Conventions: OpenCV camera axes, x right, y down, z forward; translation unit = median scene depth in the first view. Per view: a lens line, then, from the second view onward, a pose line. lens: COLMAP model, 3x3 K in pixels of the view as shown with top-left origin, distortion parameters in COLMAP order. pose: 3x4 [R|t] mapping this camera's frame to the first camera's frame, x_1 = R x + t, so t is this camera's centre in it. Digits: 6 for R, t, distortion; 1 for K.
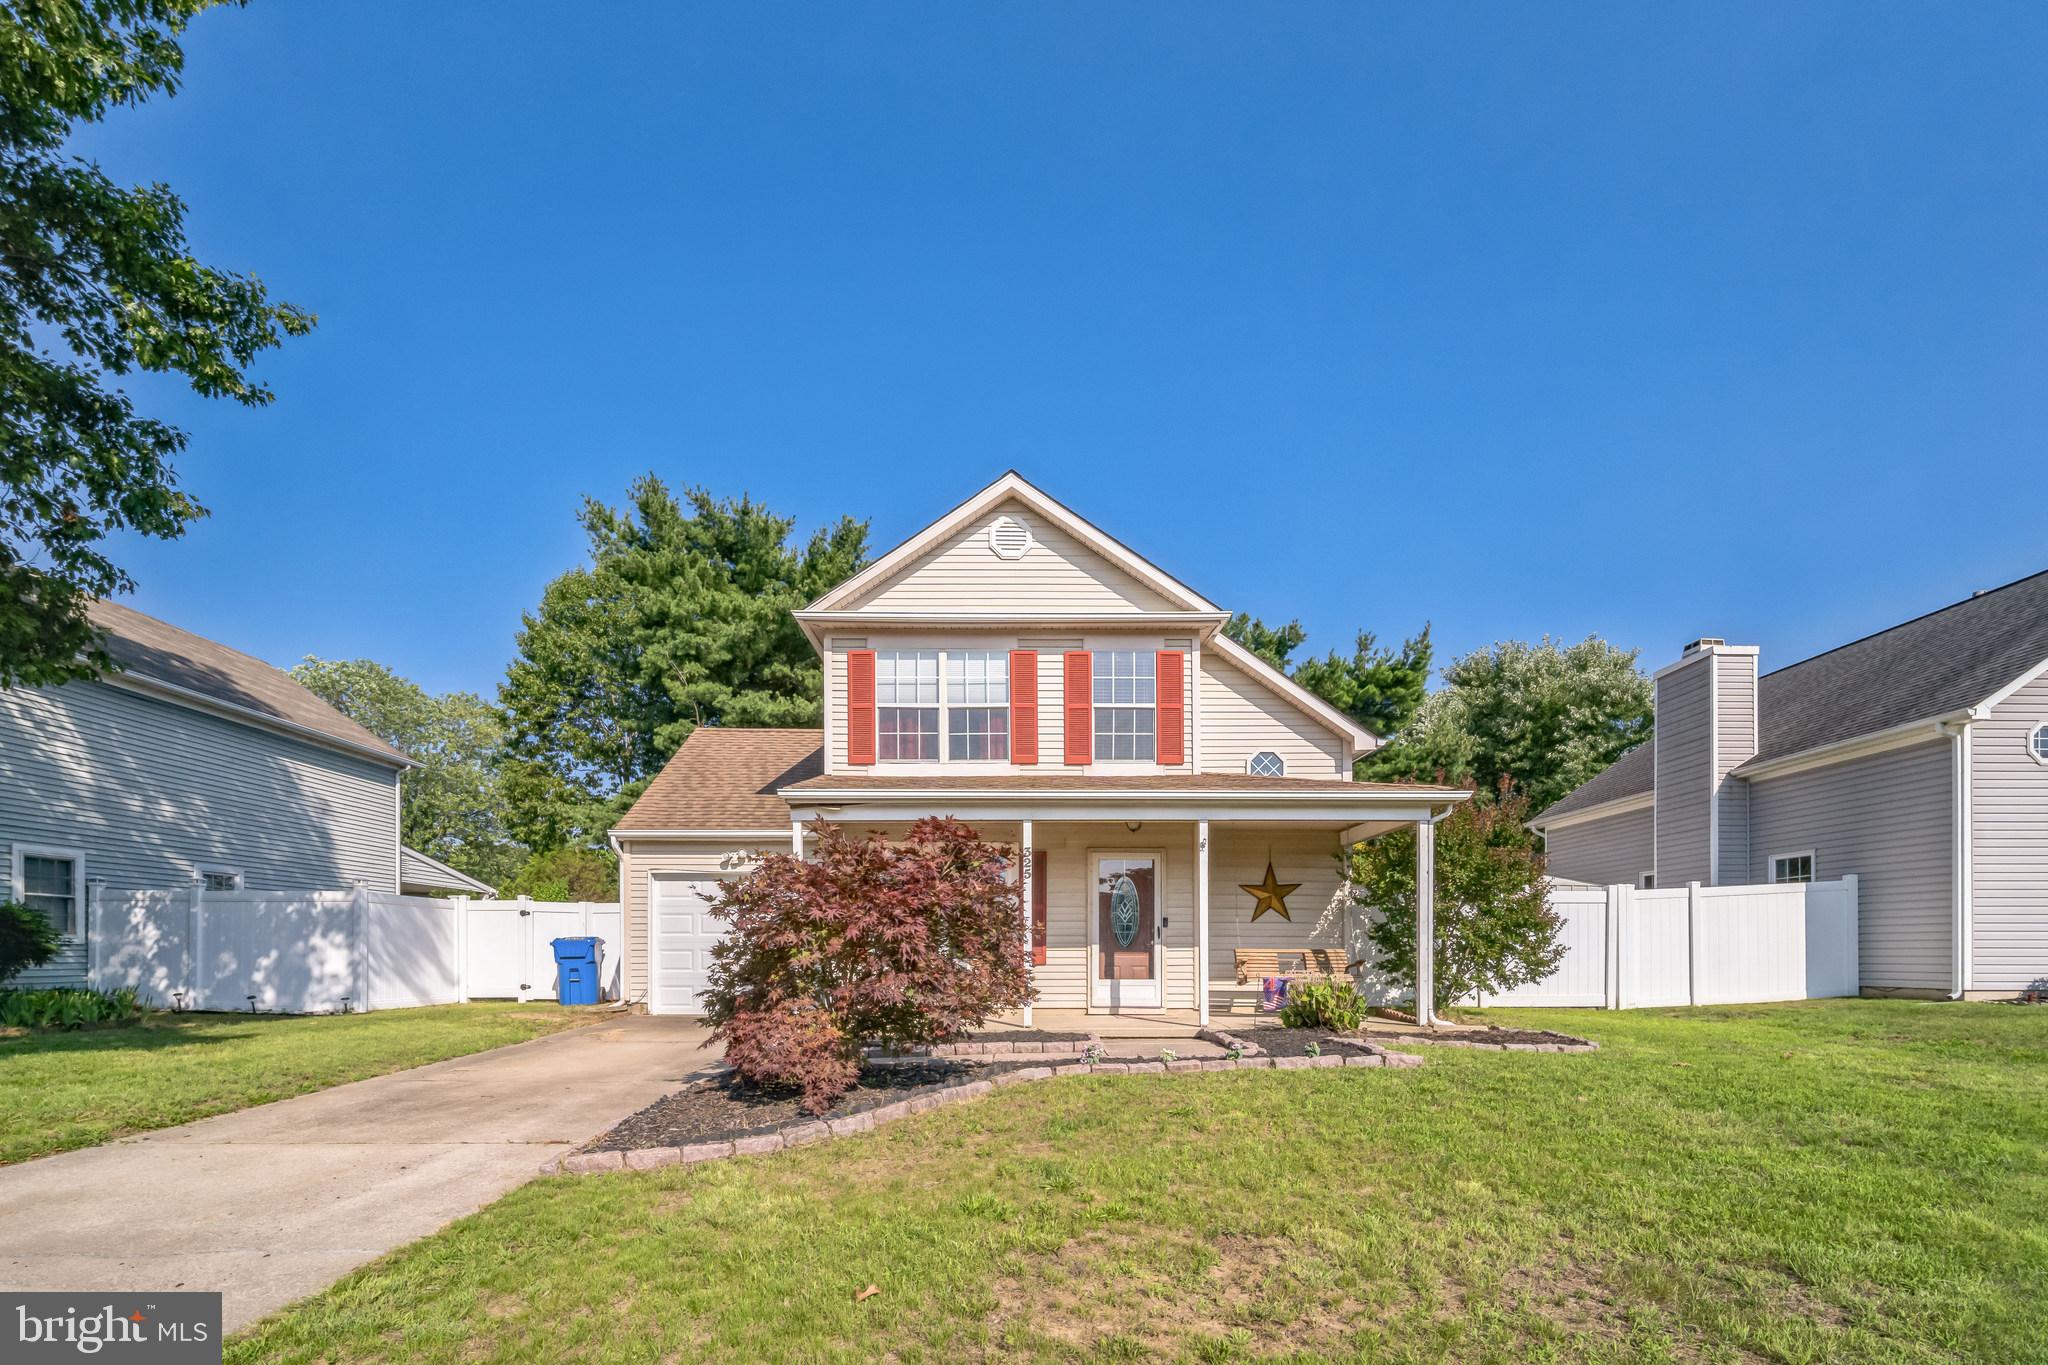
lens RADIAL K [[1229.5, 0, 1024.4], [0, 1229.5, 728.5], [0, 0, 1]] dist [-0.031672, 0.000156]
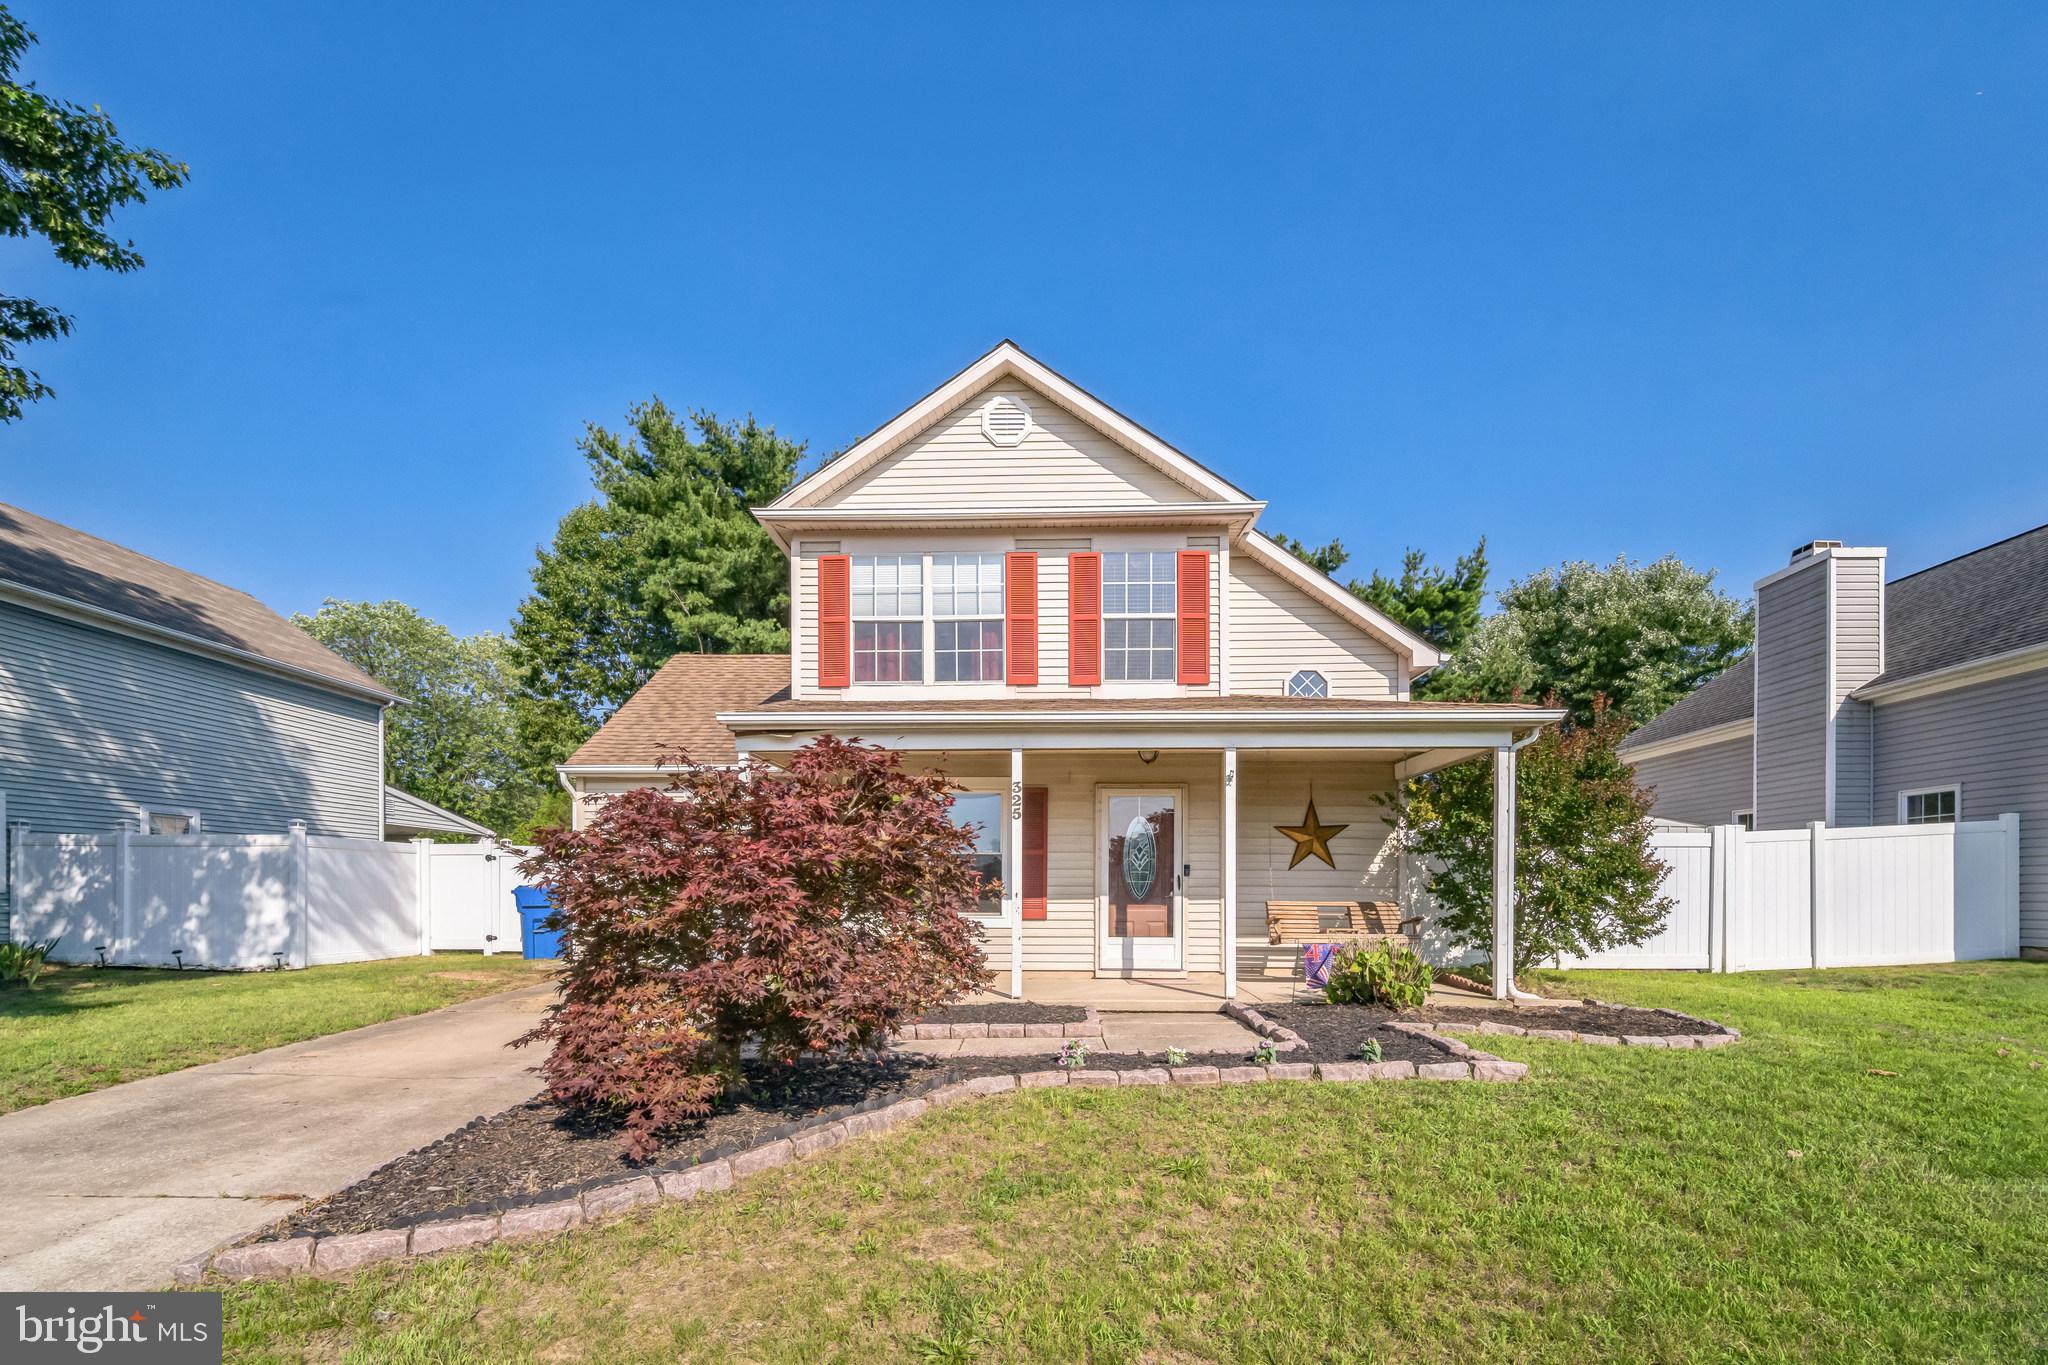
lens RADIAL K [[1229.5, 0, 1024.4], [0, 1229.5, 728.5], [0, 0, 1]] dist [-0.031672, 0.000156]
pose [[0.999542, -0.004151, -0.029976, 0.026358], [0.005603, 0.998807, 0.048519, 0.016914], [0.029739, -0.048665, 0.998372, 0.143184]]
